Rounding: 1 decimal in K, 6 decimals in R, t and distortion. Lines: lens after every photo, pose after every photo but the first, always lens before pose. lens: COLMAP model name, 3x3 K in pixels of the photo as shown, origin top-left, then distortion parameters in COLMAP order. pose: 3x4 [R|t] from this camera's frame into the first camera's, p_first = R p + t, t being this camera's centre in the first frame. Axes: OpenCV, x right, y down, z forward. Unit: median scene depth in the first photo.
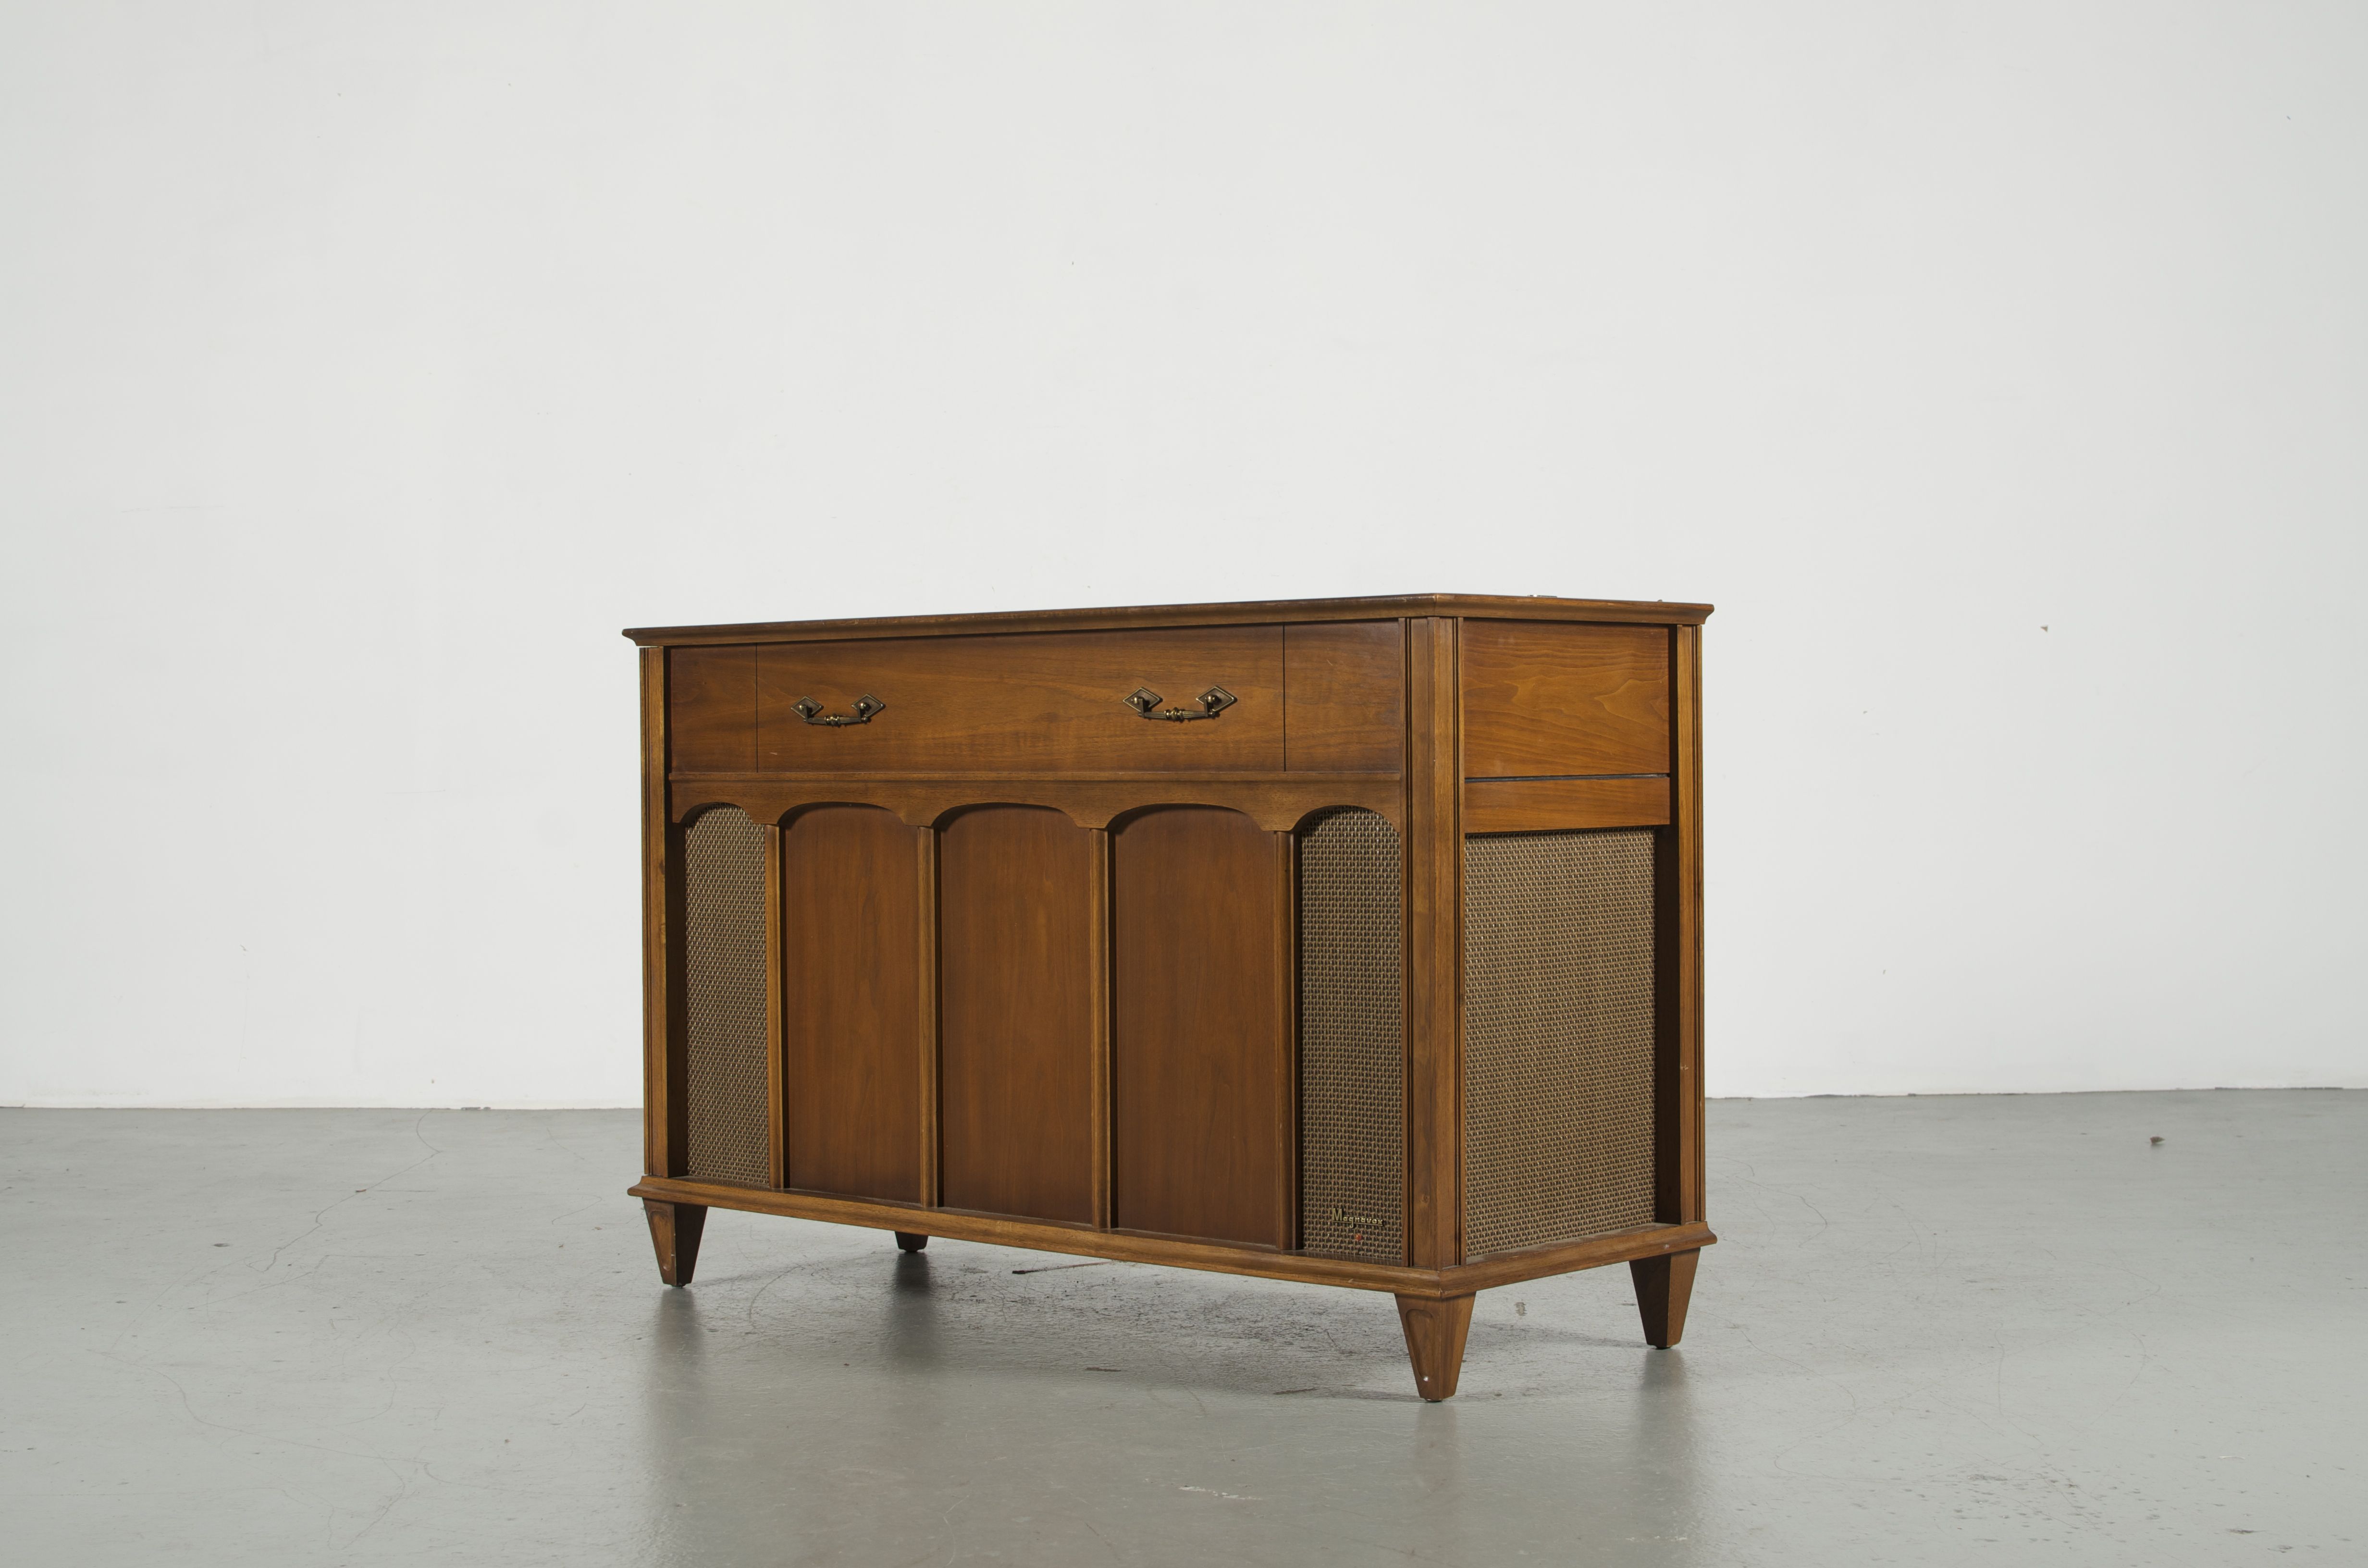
lens RADIAL K [[3685.0, 0, 1177.1], [0, 3685.0, 770.4], [0, 0, 1]] dist [-0.176873, 0.000000]
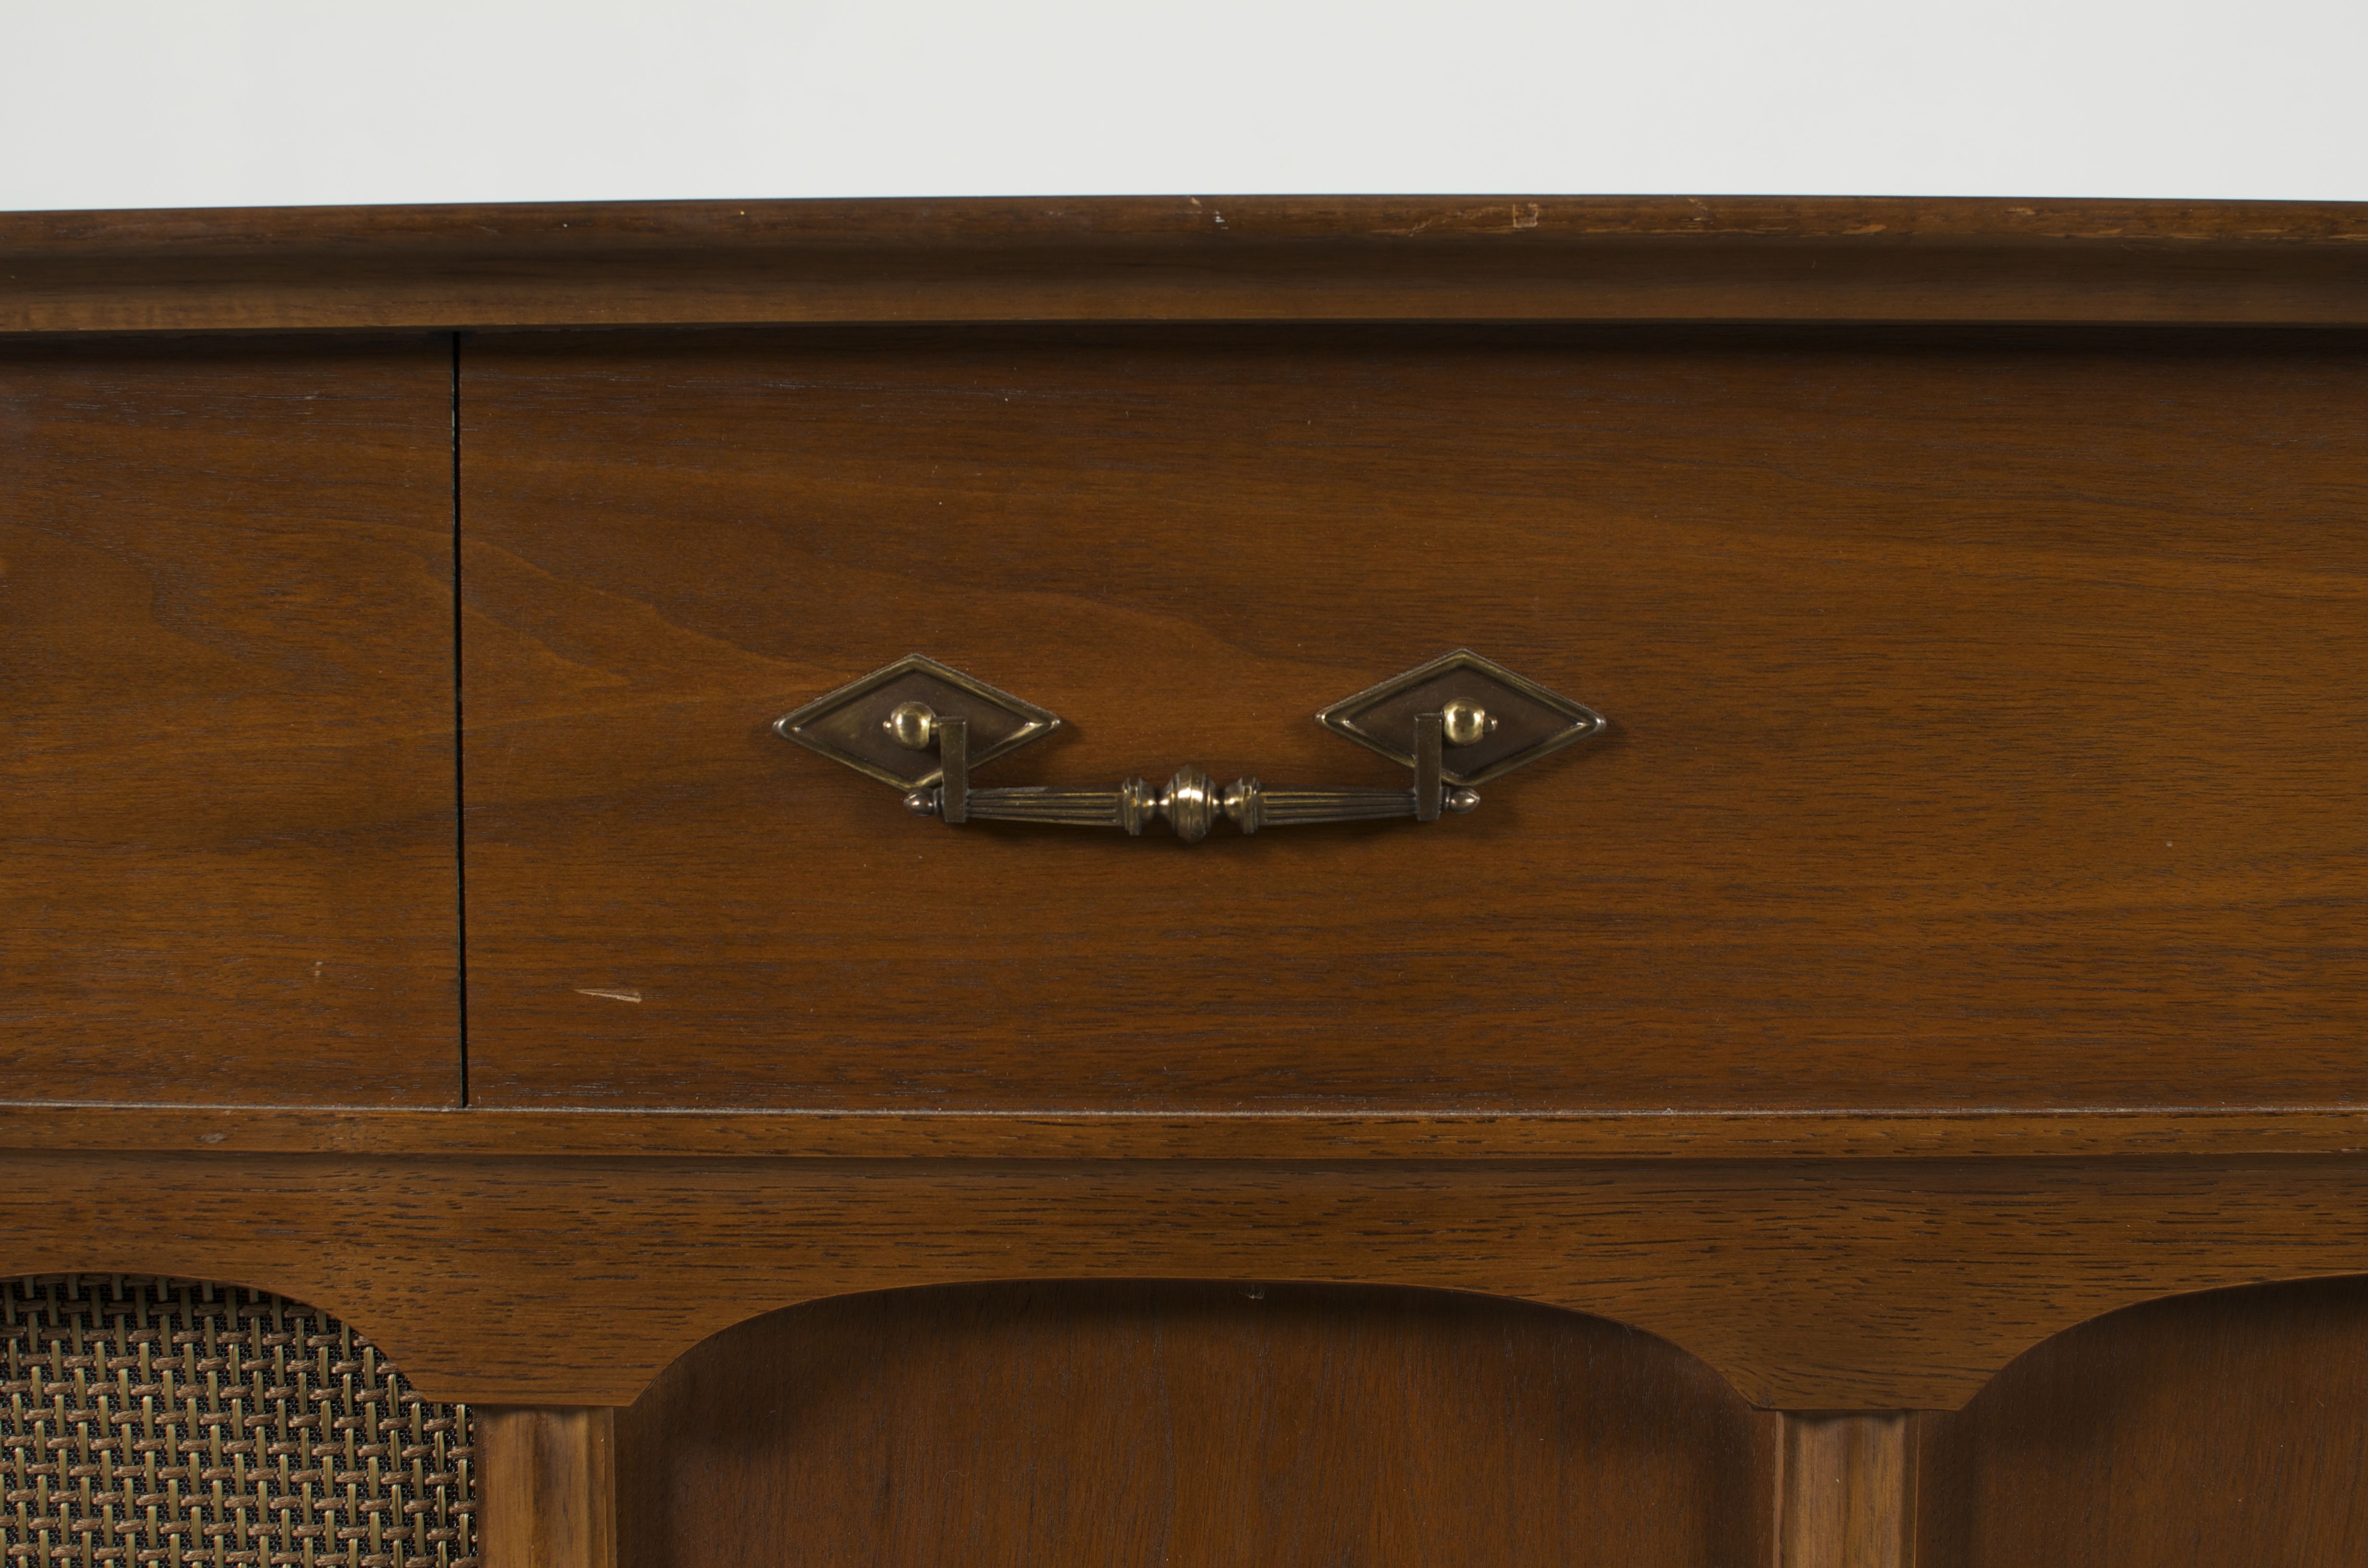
lens RADIAL K [[3685.0, 0, 1176.5], [0, 3685.0, 784.6], [0, 0, 1]] dist [-0.176873, 0.000000]
pose [[0.743256, 0.010032, 0.668932, -0.211627], [-0.000869, 0.999901, -0.014031, -0.012451], [-0.669007, 0.009847, 0.743191, 0.893625]]
